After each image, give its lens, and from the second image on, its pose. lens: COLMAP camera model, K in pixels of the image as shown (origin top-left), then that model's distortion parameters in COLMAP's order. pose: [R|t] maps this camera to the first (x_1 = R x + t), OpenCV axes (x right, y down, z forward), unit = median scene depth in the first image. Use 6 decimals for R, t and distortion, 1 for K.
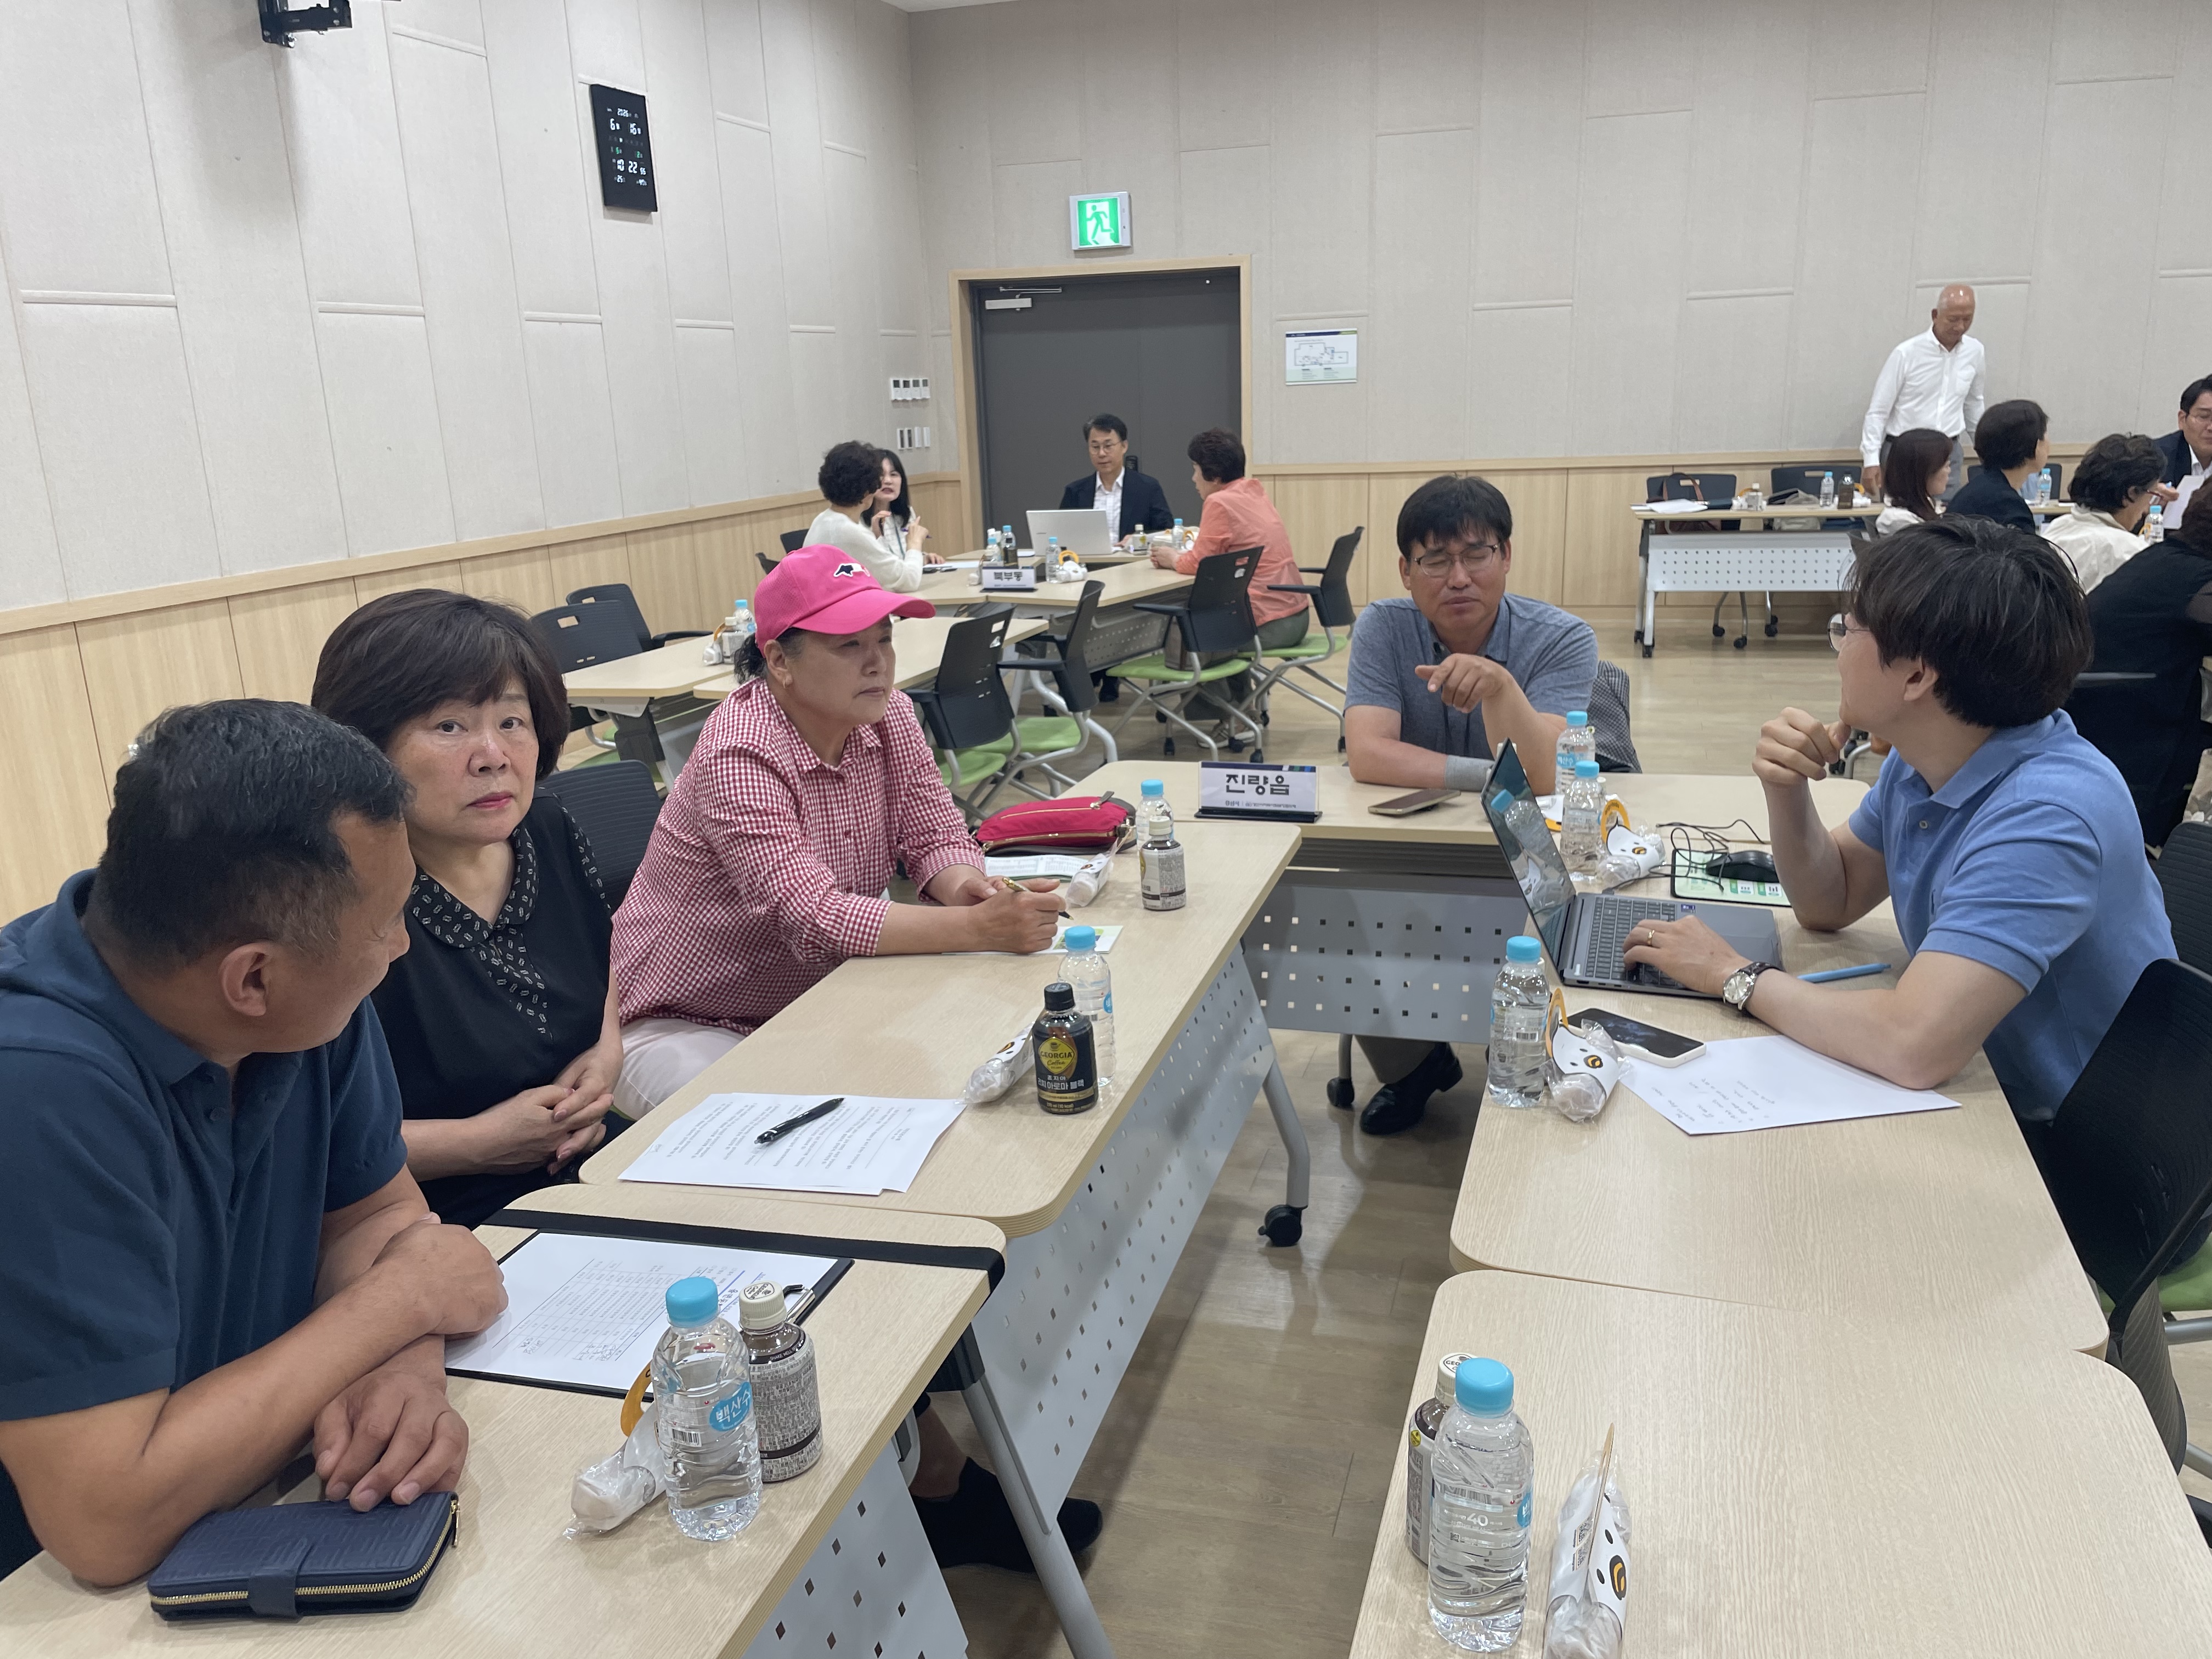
lens RADIAL K [[1725.1, 0, 1106.0], [0, 1725.1, 829.5], [0, 0, 1]] dist [0.088362, -0.112613]
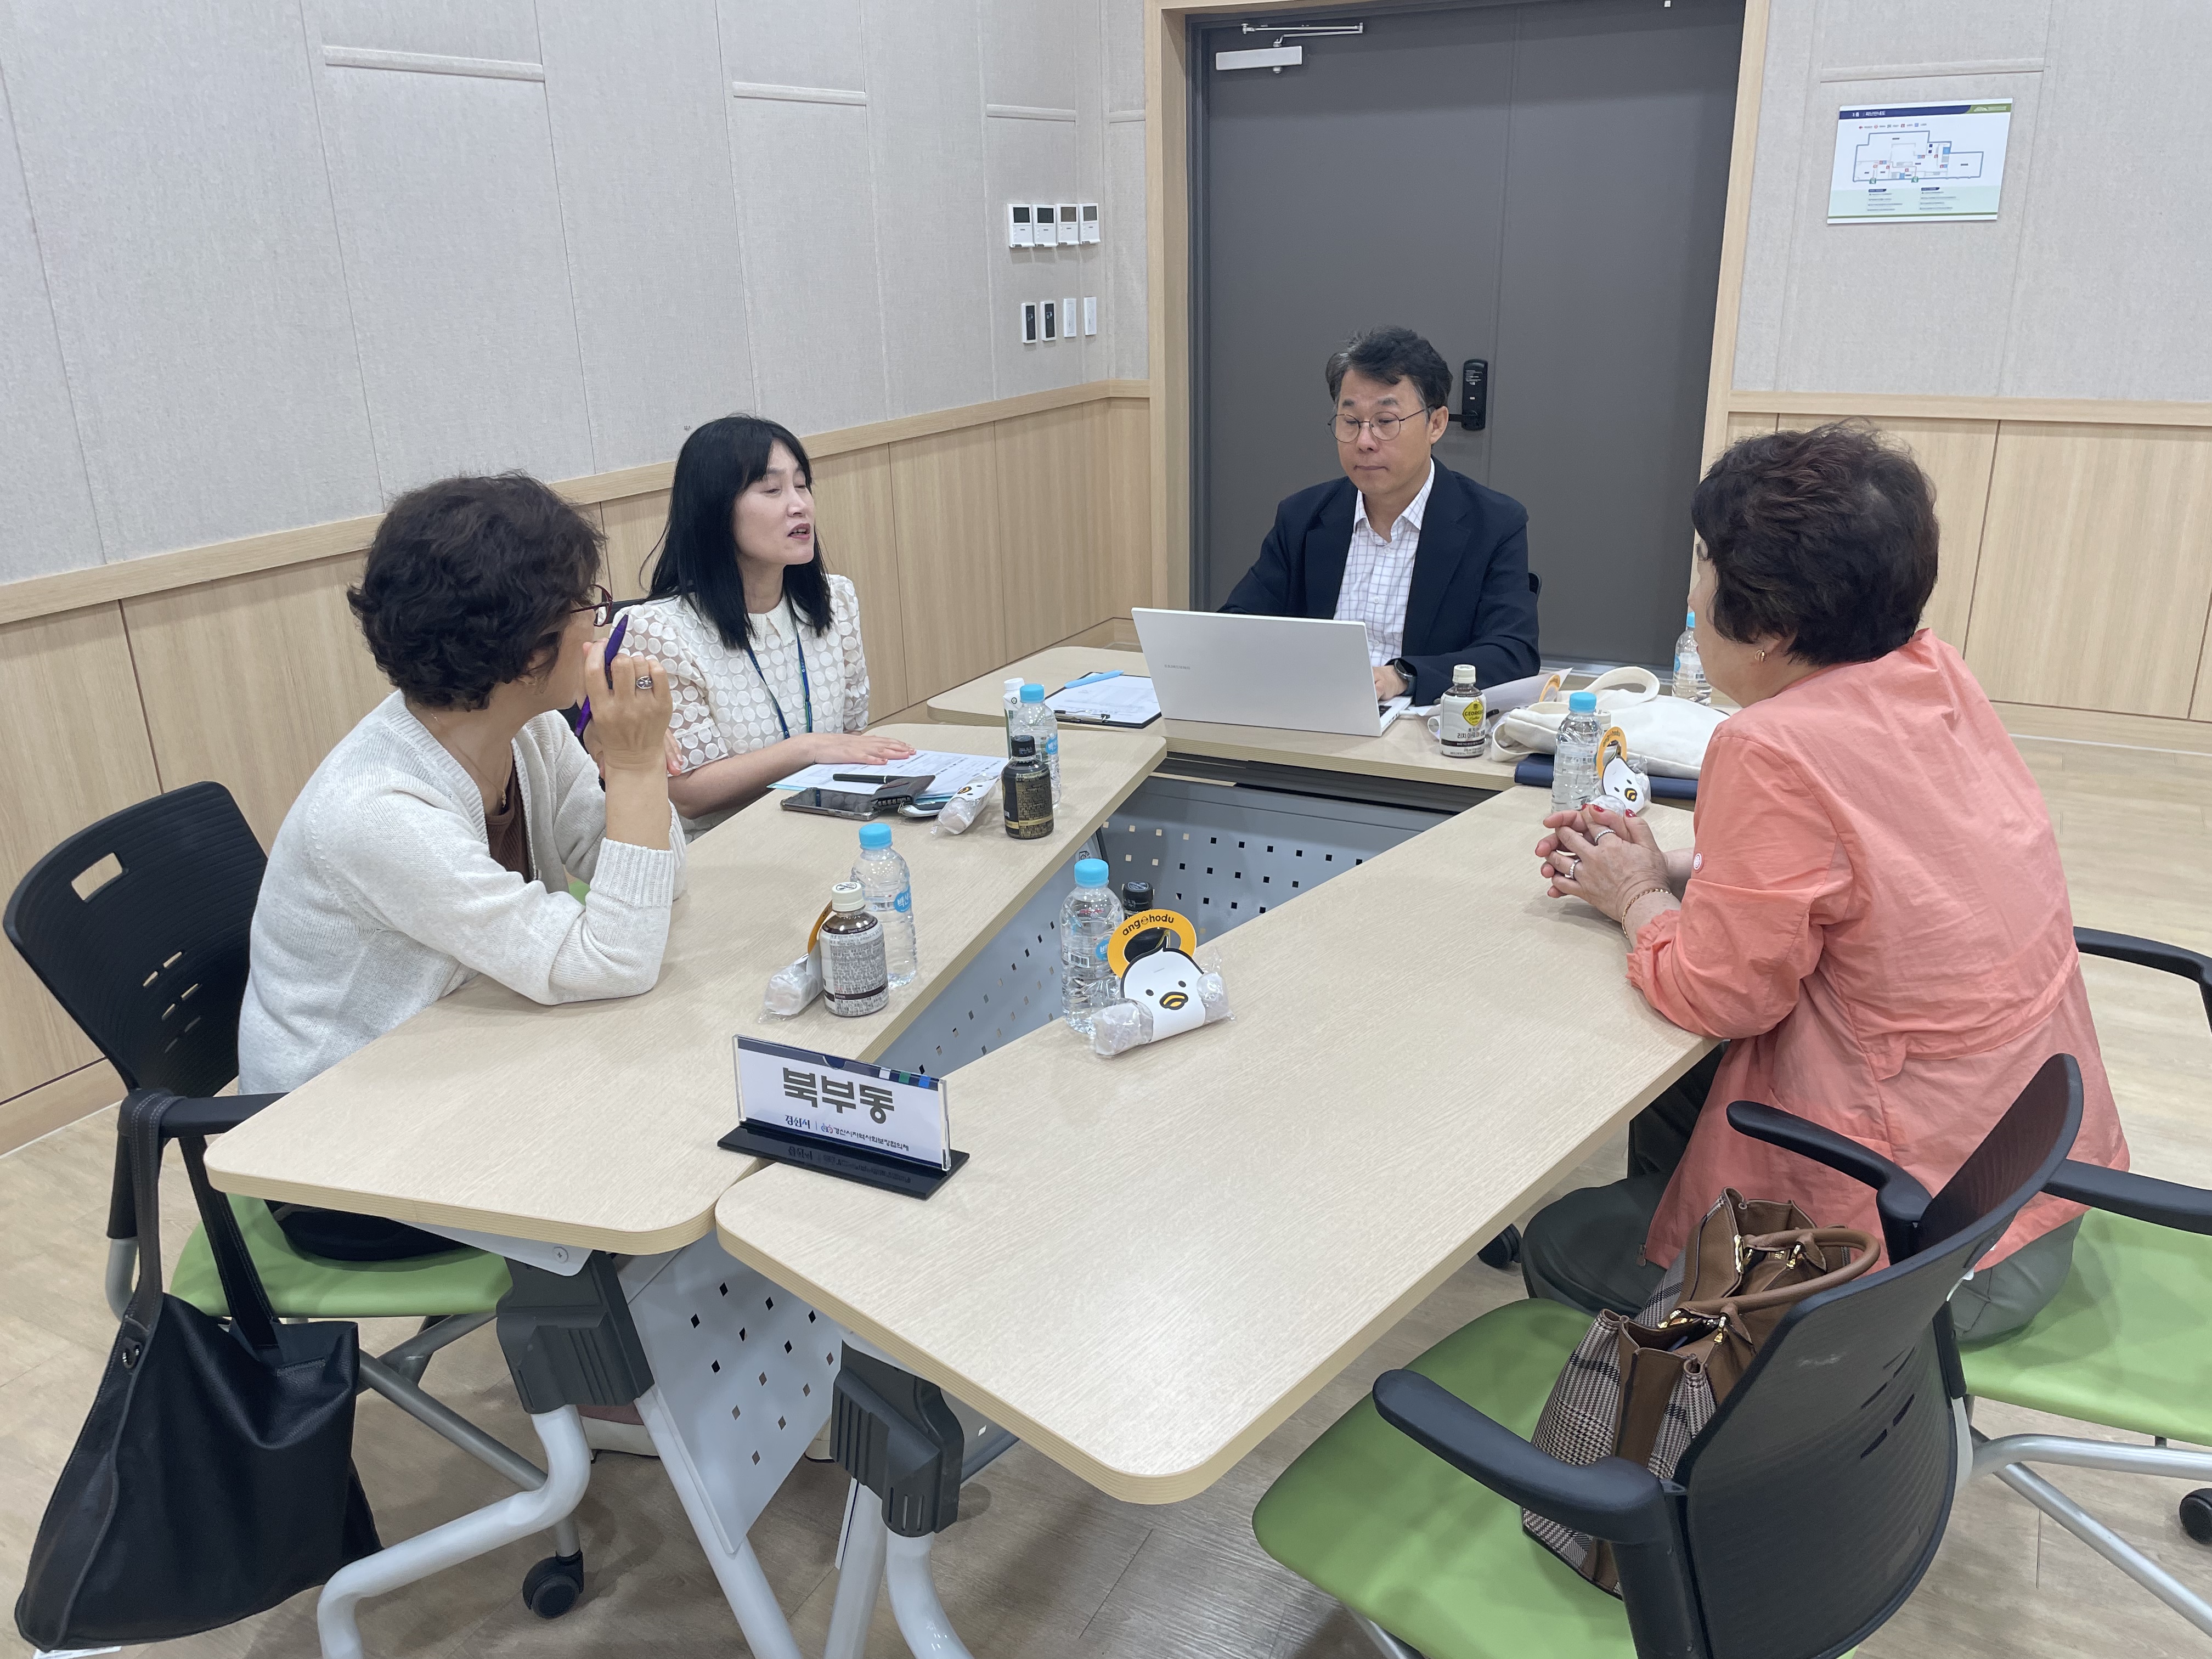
lens RADIAL K [[1725.1, 0, 1106.0], [0, 1725.1, 829.5], [0, 0, 1]] dist [0.088362, -0.112613]
pose [[0.981524, 0.075863, -0.175656, 0.009276], [-0.059906, 0.993727, 0.094432, -0.128814], [0.181718, -0.082164, 0.979912, 0.495007]]
